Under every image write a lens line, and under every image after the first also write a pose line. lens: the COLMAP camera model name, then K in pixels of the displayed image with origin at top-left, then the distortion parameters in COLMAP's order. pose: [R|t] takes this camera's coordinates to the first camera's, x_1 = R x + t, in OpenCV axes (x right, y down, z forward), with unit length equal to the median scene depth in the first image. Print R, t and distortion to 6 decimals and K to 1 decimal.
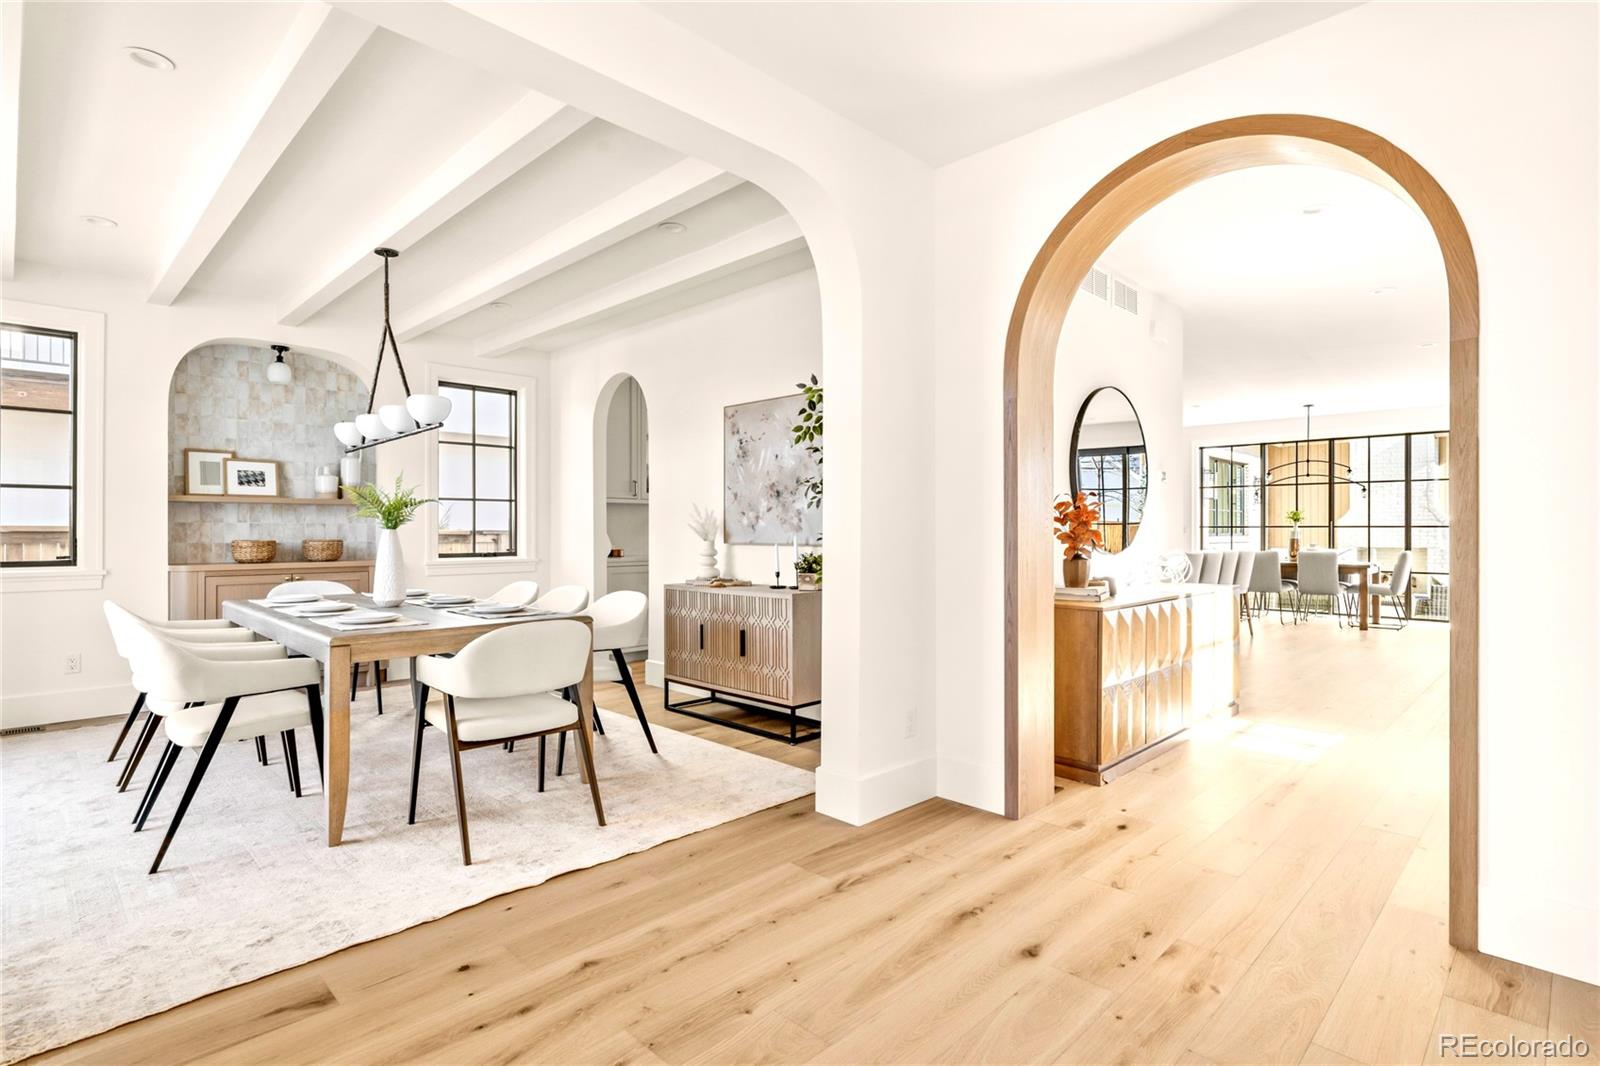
lens RADIAL K [[787.0, 0, 772.5], [0, 787.0, 526.8], [0, 0, 1]] dist [-0.000574, -0.000238]
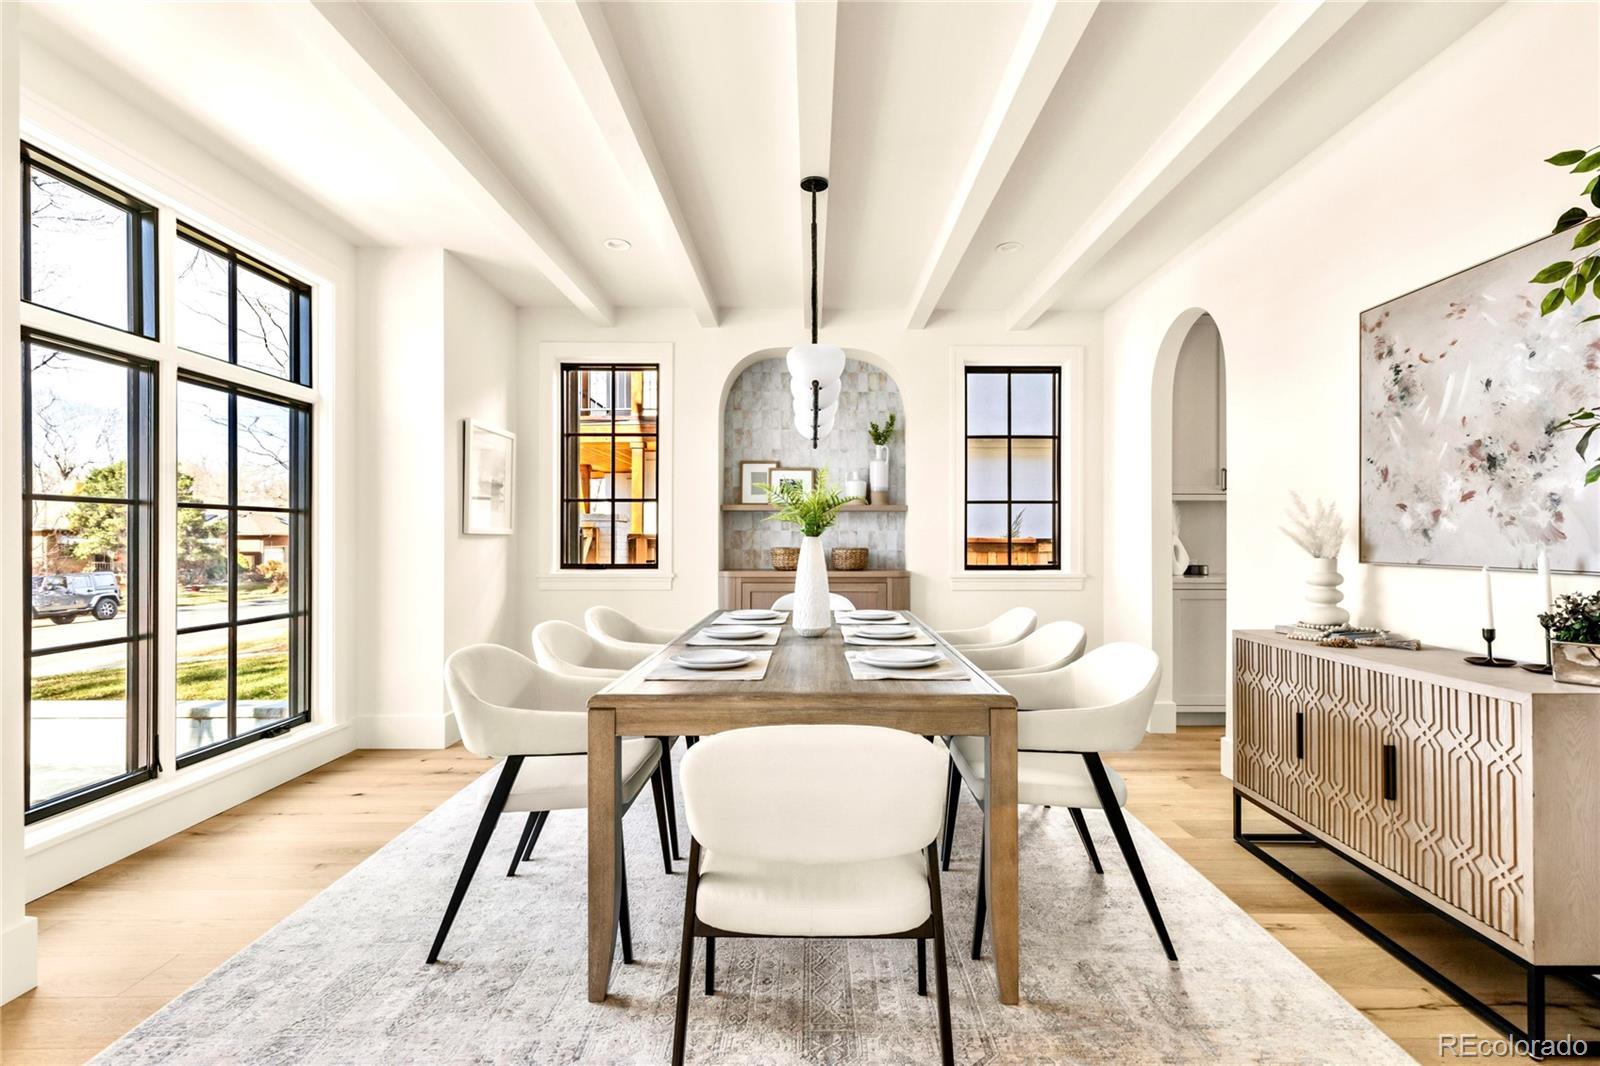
lens RADIAL K [[726.1, 0, 831.1], [0, 726.1, 537.4], [0, 0, 1]] dist [0.005193, -0.000456]
pose [[0.735992, 0.000795, -0.676990, 0.011031], [0.001284, 0.999996, 0.002570, 0.001473], [0.676989, -0.002761, 0.735988, 0.389113]]
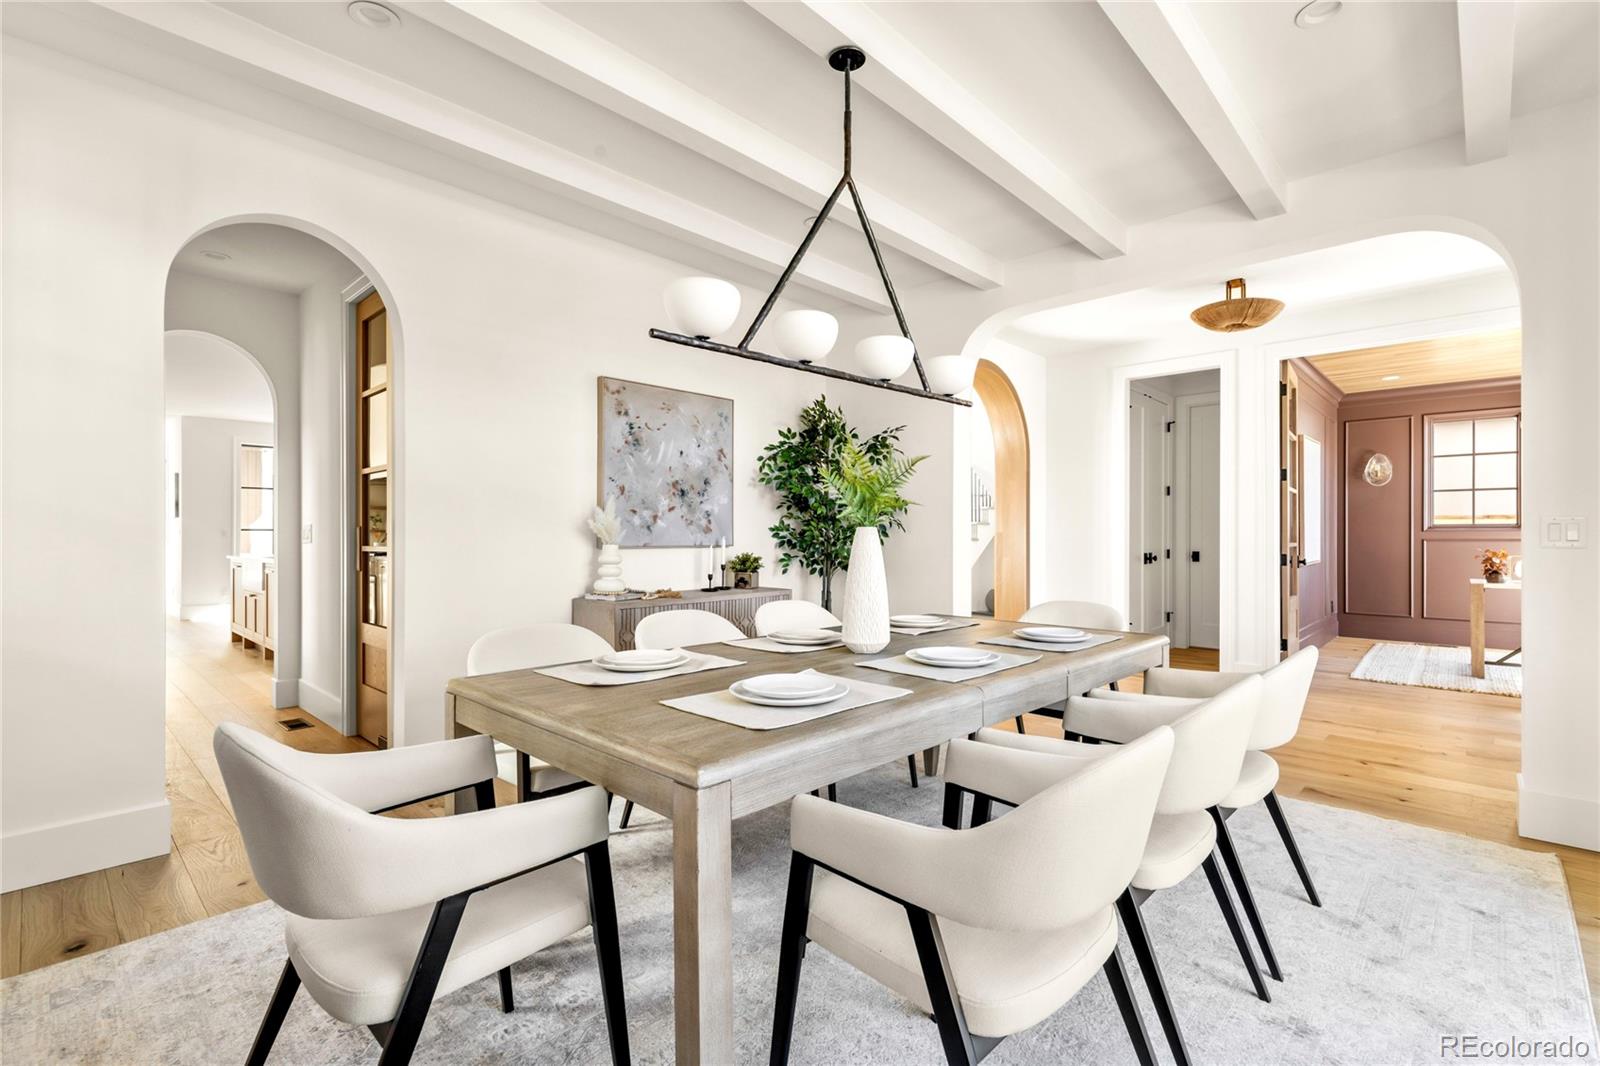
lens RADIAL K [[726.1, 0, 831.1], [0, 726.1, 537.4], [0, 0, 1]] dist [0.005193, -0.000456]
pose [[-0.061946, -0.000018, 0.998080, -0.829636], [-0.001632, 0.999999, -0.000083, 0.010389], [-0.998078, -0.001634, -0.061946, 0.834845]]
